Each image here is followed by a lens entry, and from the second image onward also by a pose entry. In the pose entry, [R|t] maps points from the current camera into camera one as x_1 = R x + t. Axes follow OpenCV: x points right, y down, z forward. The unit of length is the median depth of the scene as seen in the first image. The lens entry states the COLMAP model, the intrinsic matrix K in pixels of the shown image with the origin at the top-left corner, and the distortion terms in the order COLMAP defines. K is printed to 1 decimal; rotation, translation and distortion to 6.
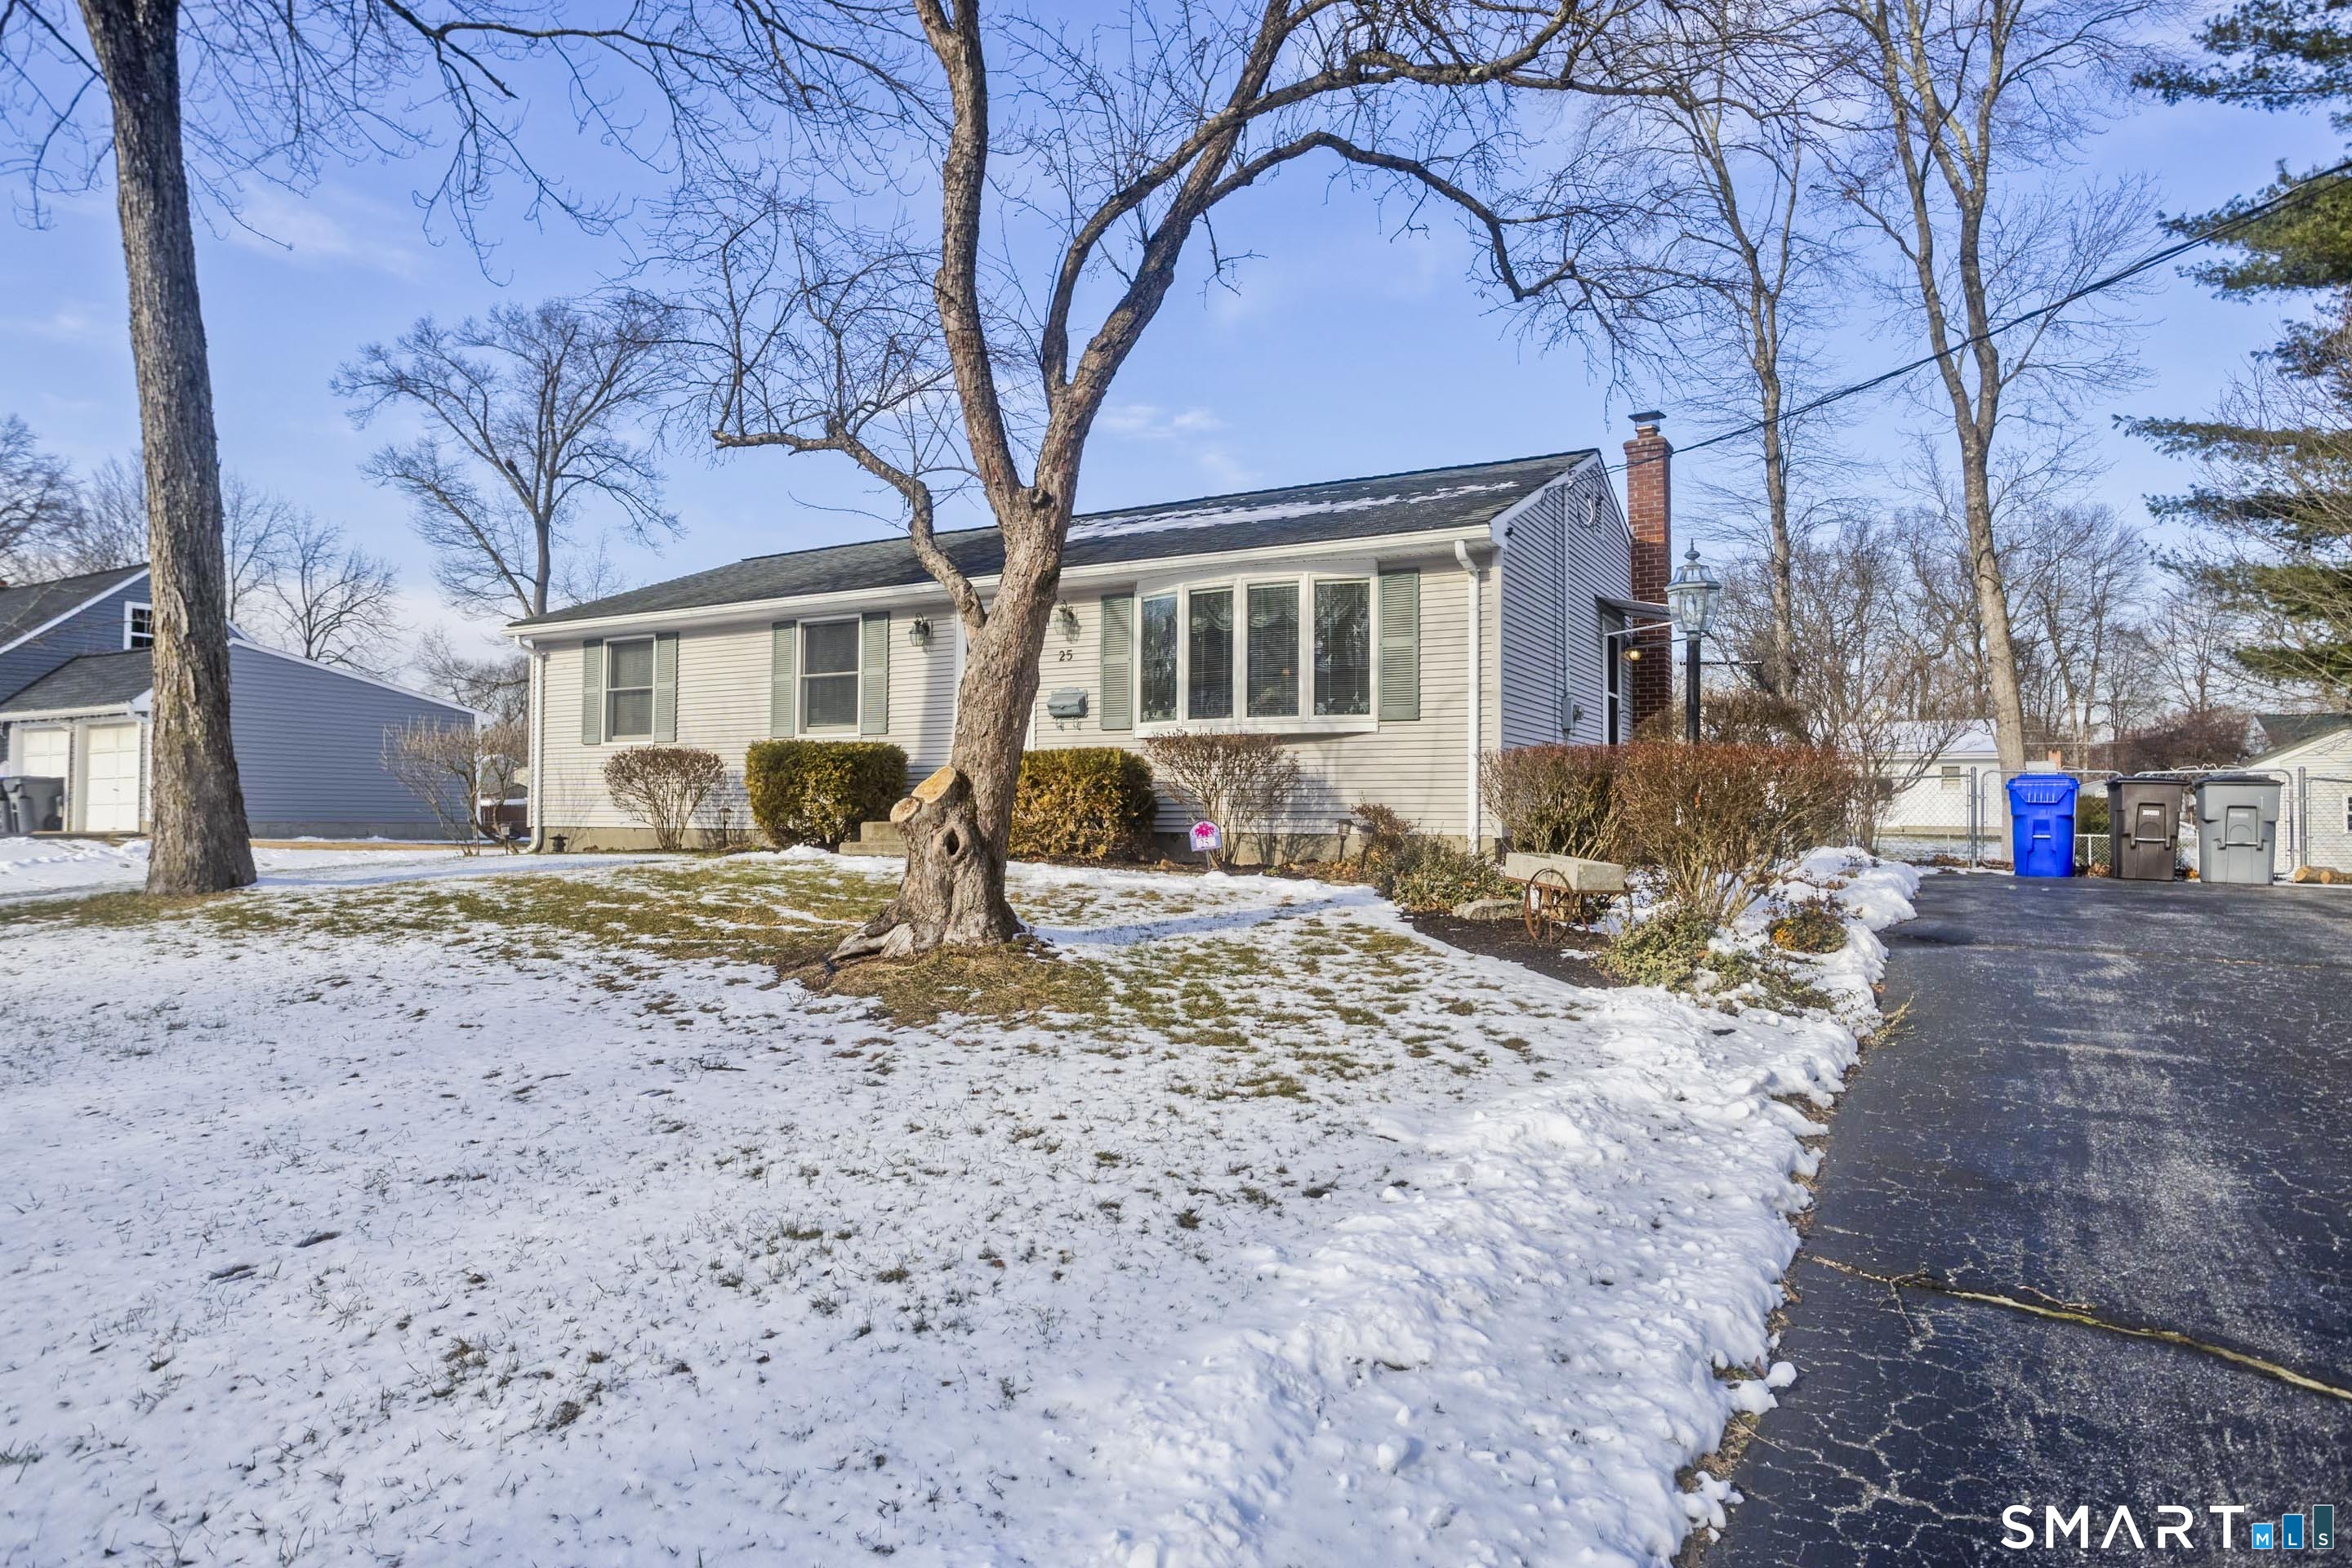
lens RADIAL K [[1342.3, 0, 1171.9], [0, 1342.3, 783.4], [0, 0, 1]] dist [-0.010429, 0.000511]
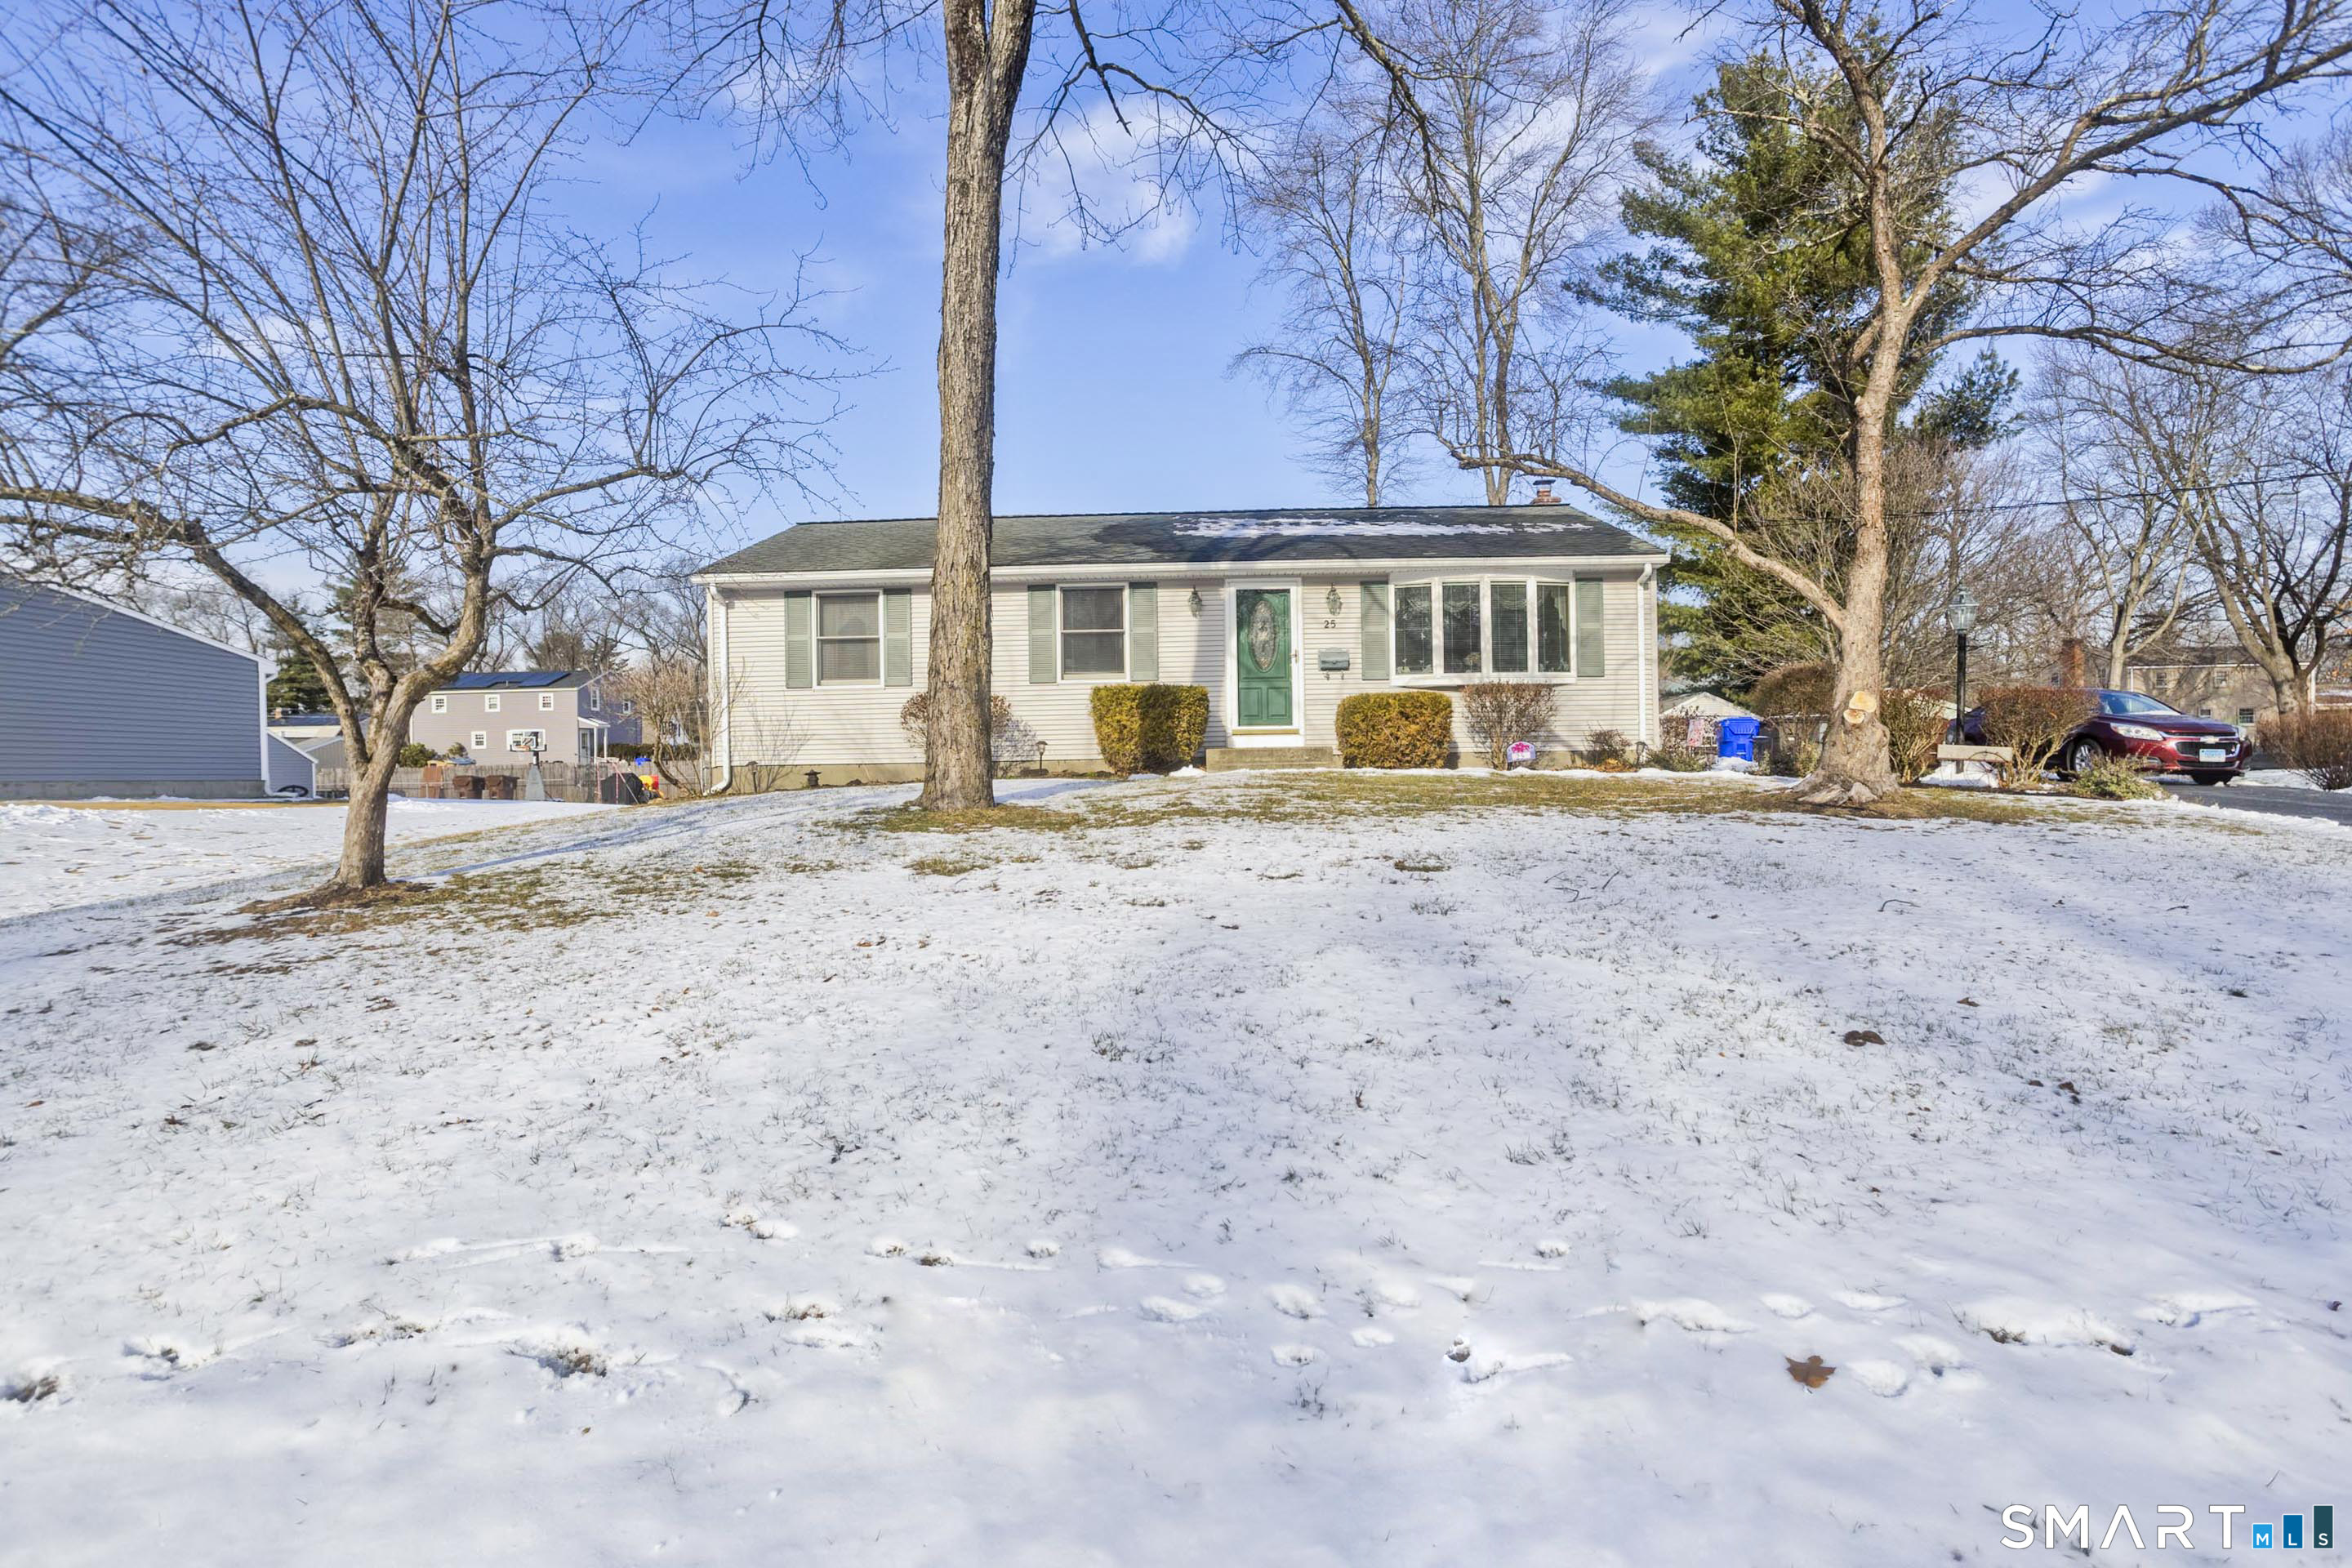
lens RADIAL K [[1131.3, 0, 1174.0], [0, 1131.3, 782.8], [0, 0, 1]] dist [-0.047840, 0.031923]
pose [[0.878645, -0.026019, 0.476766, -0.794902], [0.008976, 0.999238, 0.037990, 0.019999], [-0.477391, -0.029100, 0.878209, 0.078535]]
